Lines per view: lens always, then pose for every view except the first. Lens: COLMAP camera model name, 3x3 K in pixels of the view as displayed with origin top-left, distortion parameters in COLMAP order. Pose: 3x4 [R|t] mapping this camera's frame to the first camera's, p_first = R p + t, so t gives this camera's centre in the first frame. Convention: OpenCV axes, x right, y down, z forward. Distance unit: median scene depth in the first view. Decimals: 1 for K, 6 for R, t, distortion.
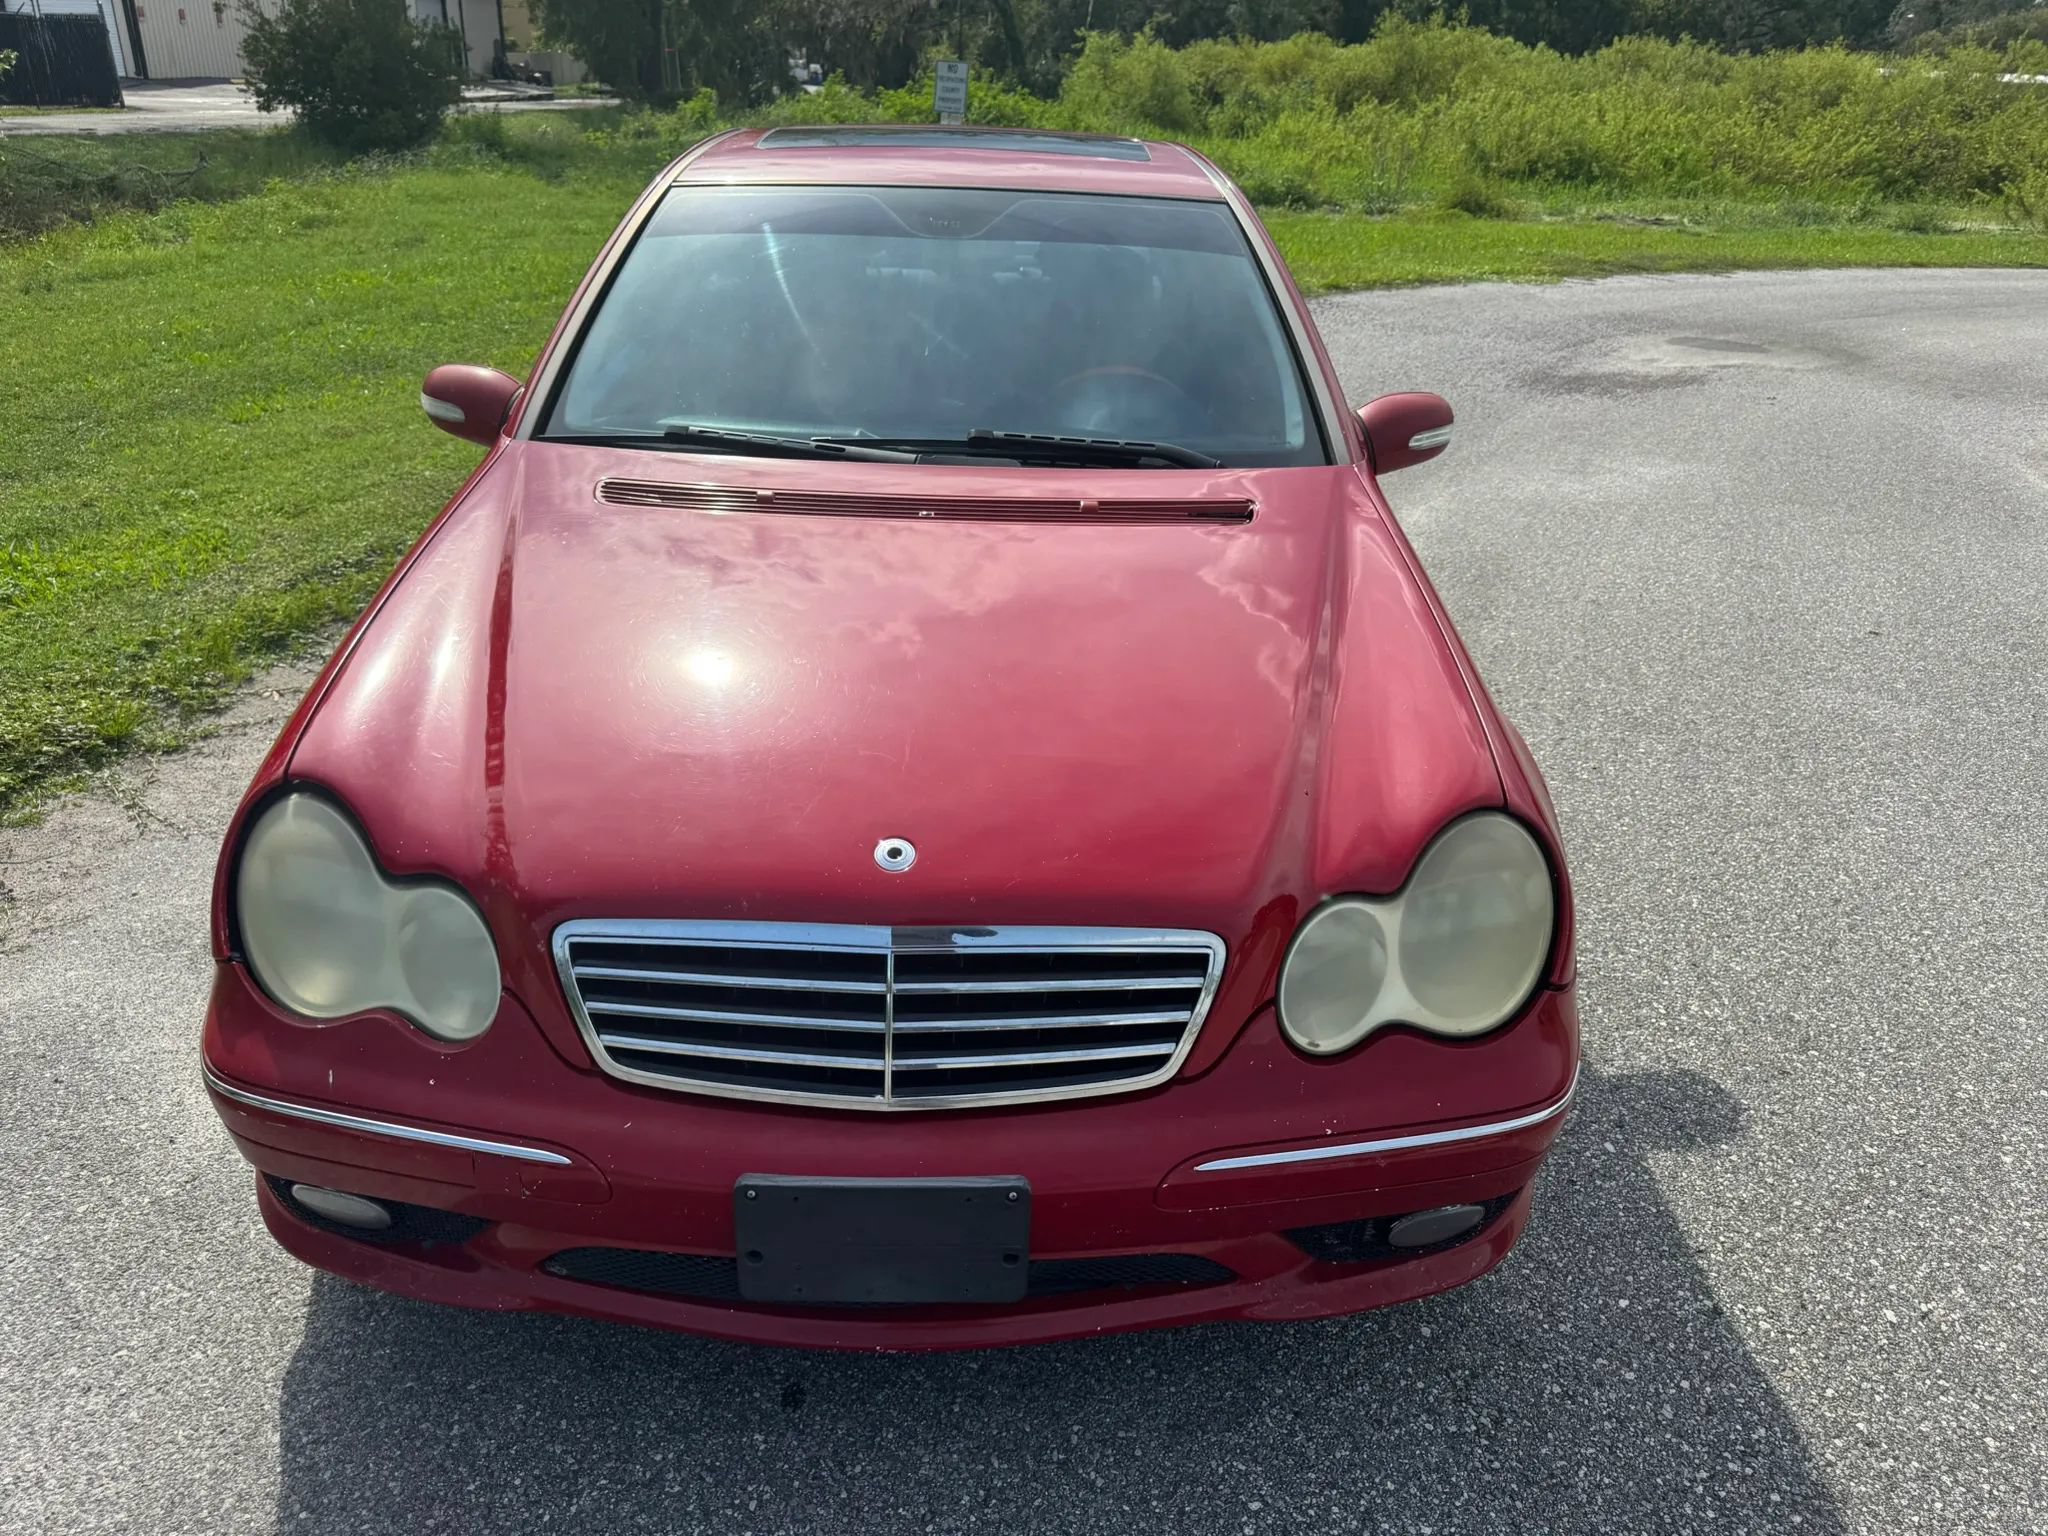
lens RADIAL K [[1482.3, 0, 1019.2], [0, 1482.3, 756.7], [0, 0, 1]] dist [0.007679, -0.016876]
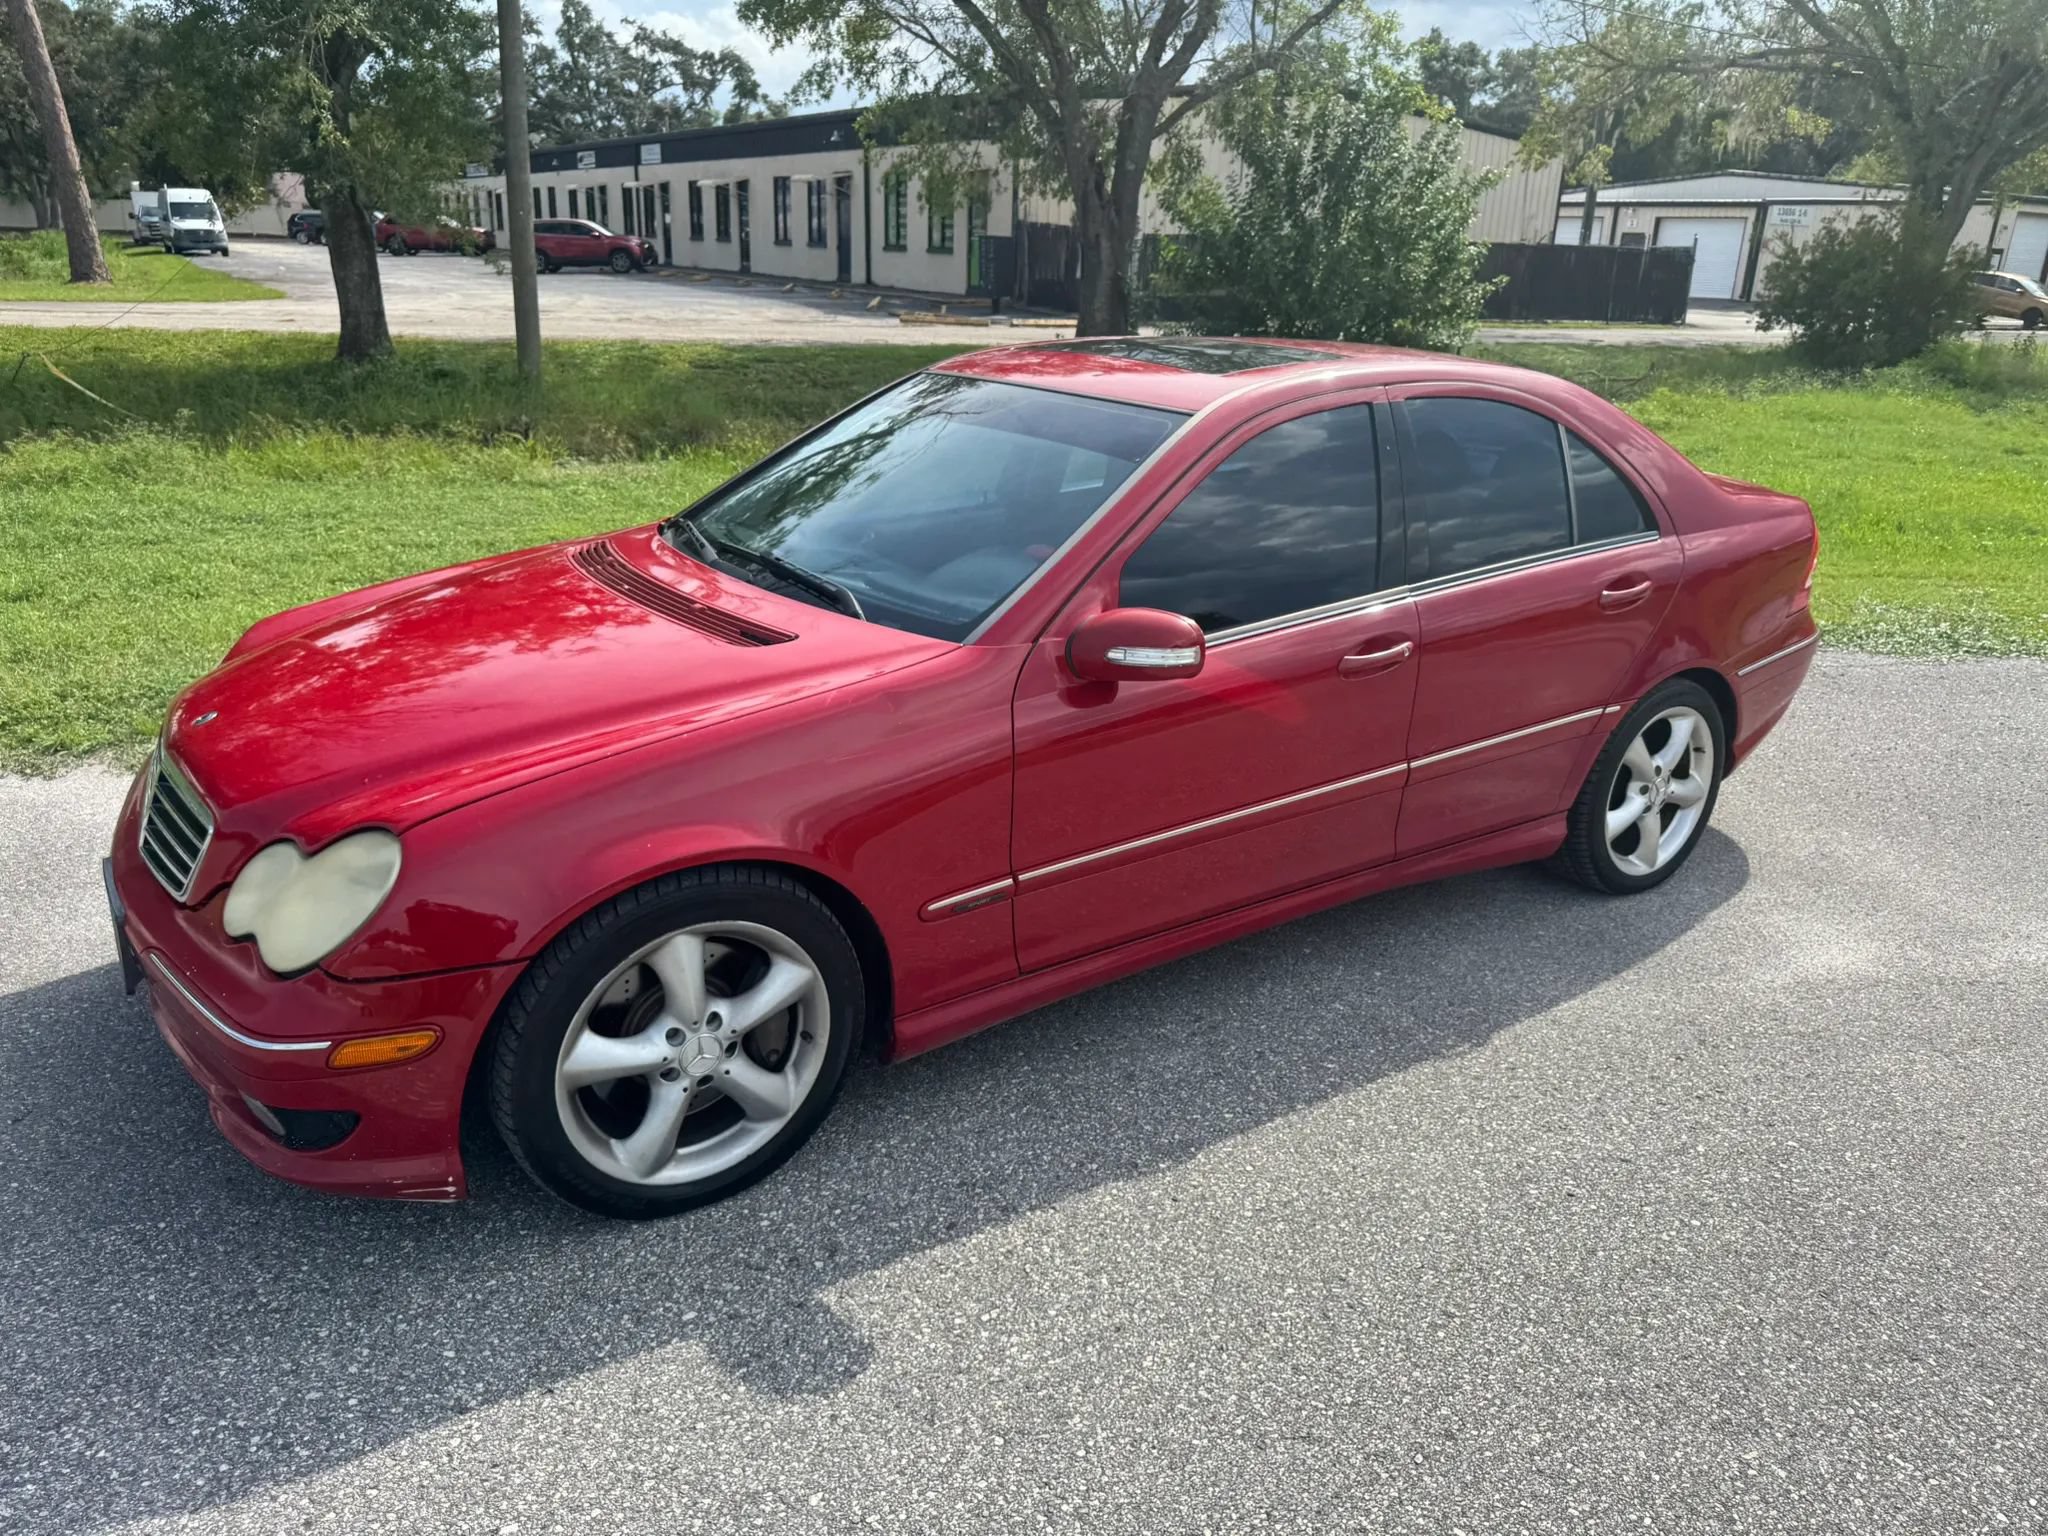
lens RADIAL K [[1456.3, 0, 1022.2], [0, 1456.3, 734.9], [0, 0, 1]] dist [0.054798, -0.078591]
pose [[0.544350, 0.248019, -0.801355, 1.218363], [-0.360005, 0.931918, 0.043881, -0.220440], [0.757680, 0.264605, 0.596577, 0.490912]]
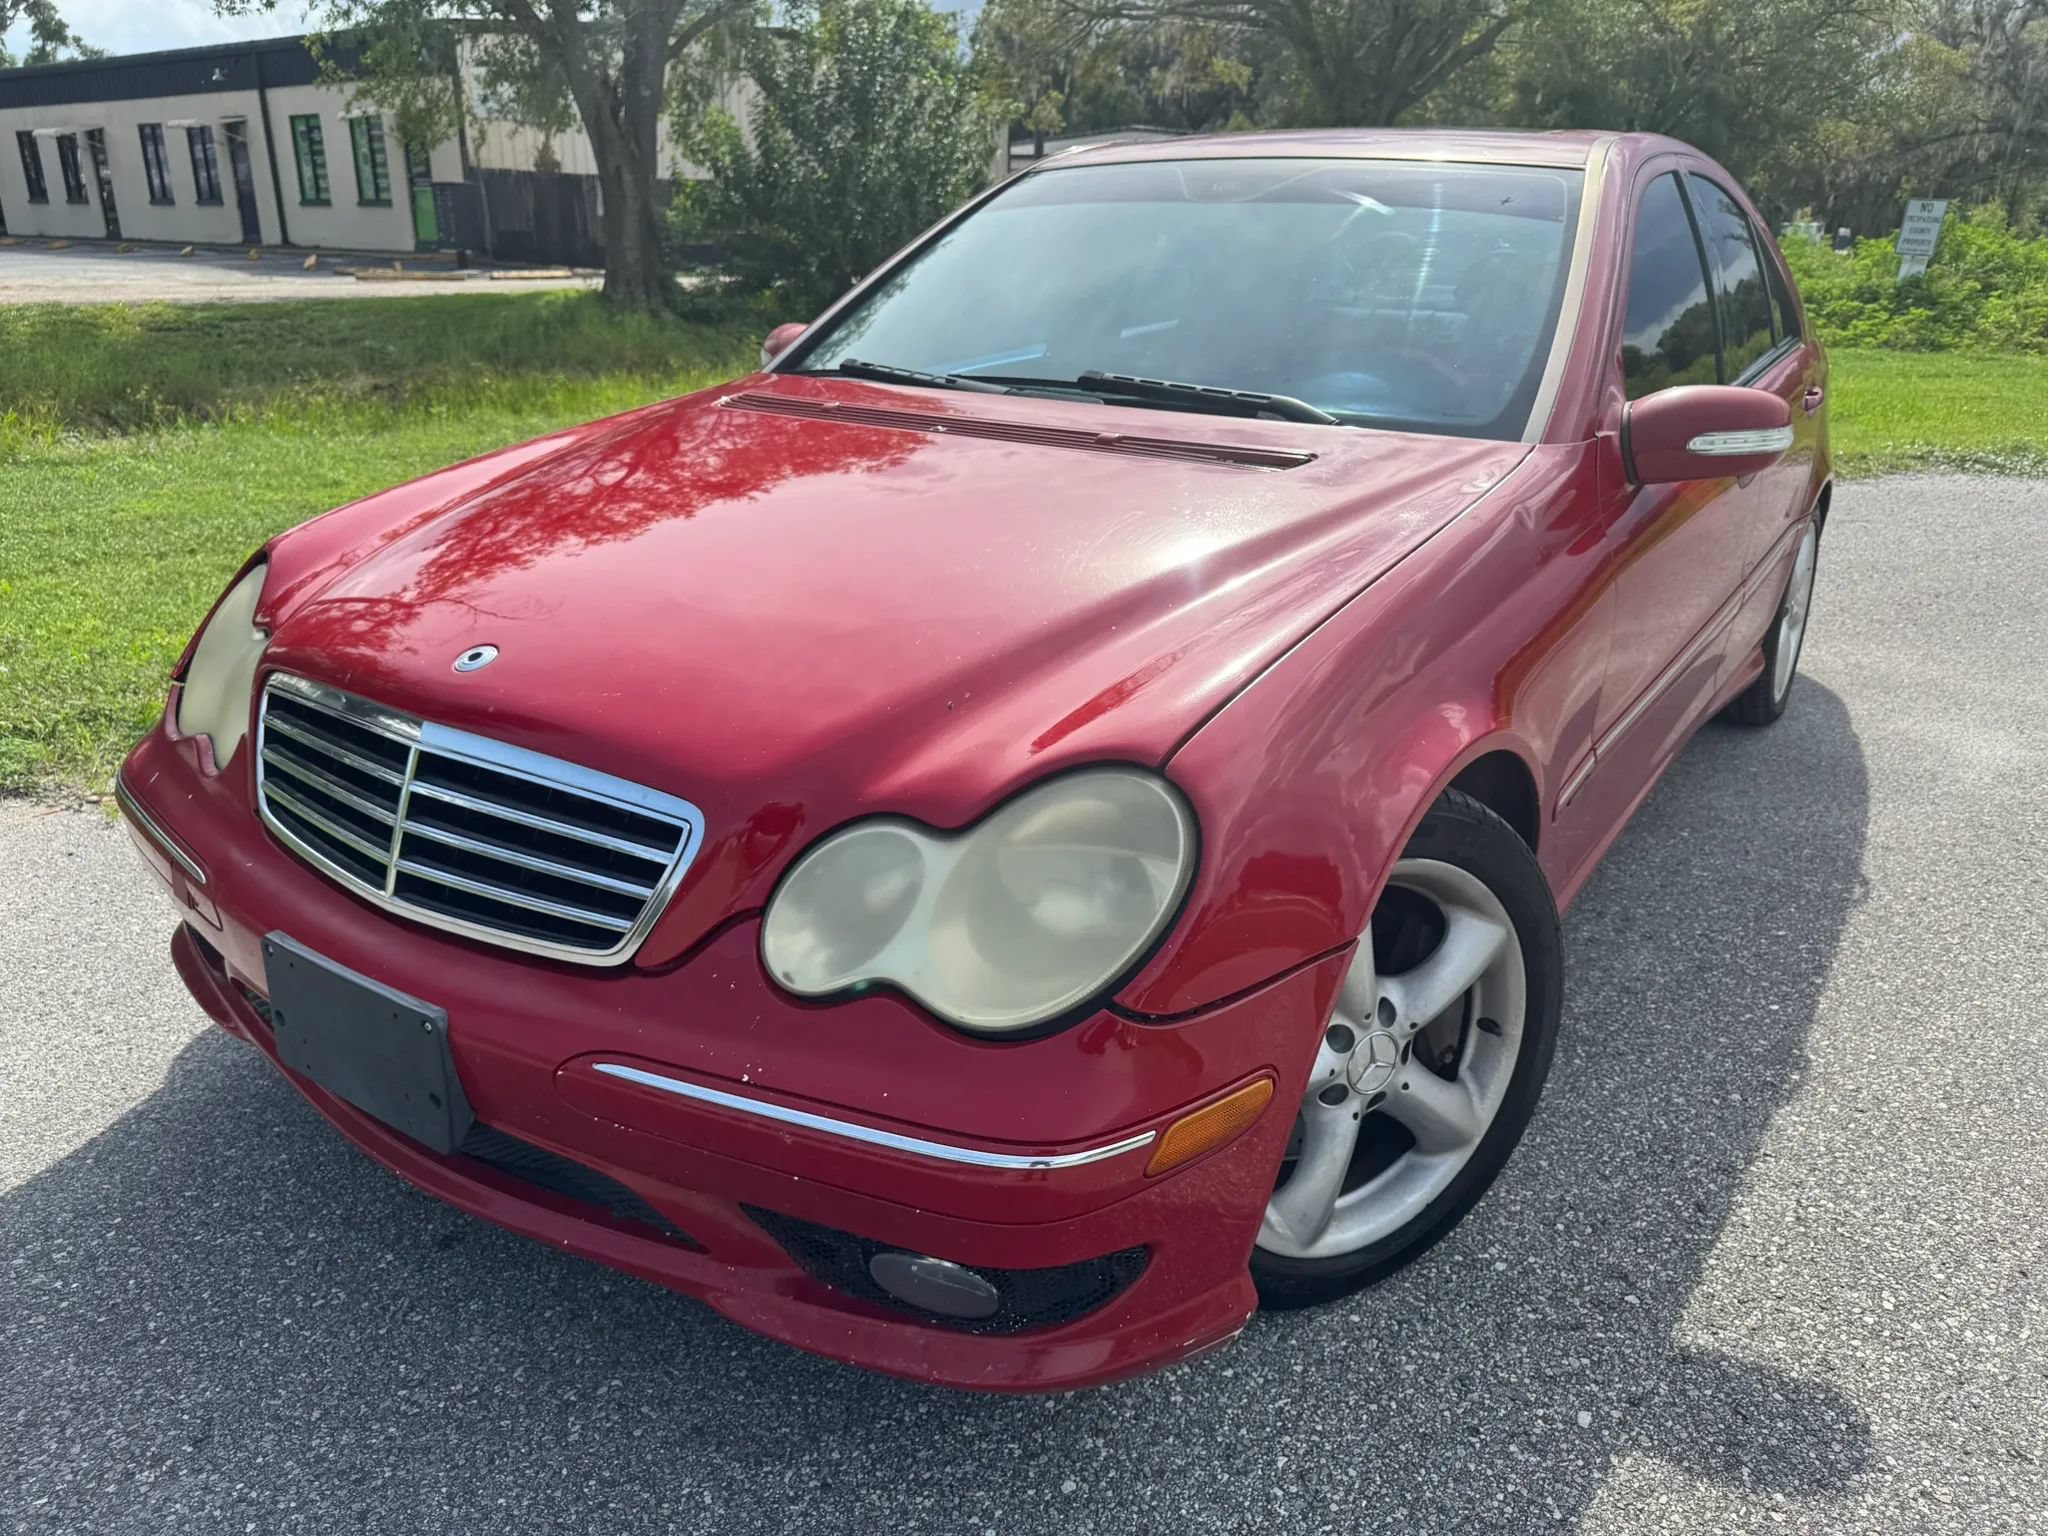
lens RADIAL K [[1486.0, 0, 1021.2], [0, 1486.0, 735.4], [0, 0, 1]] dist [-0.012433, 0.001318]
pose [[0.816387, 0.164270, -0.553649, 0.511211], [-0.226029, 0.973101, -0.044568, 0.051842], [0.531435, 0.161526, 0.831556, 0.265228]]
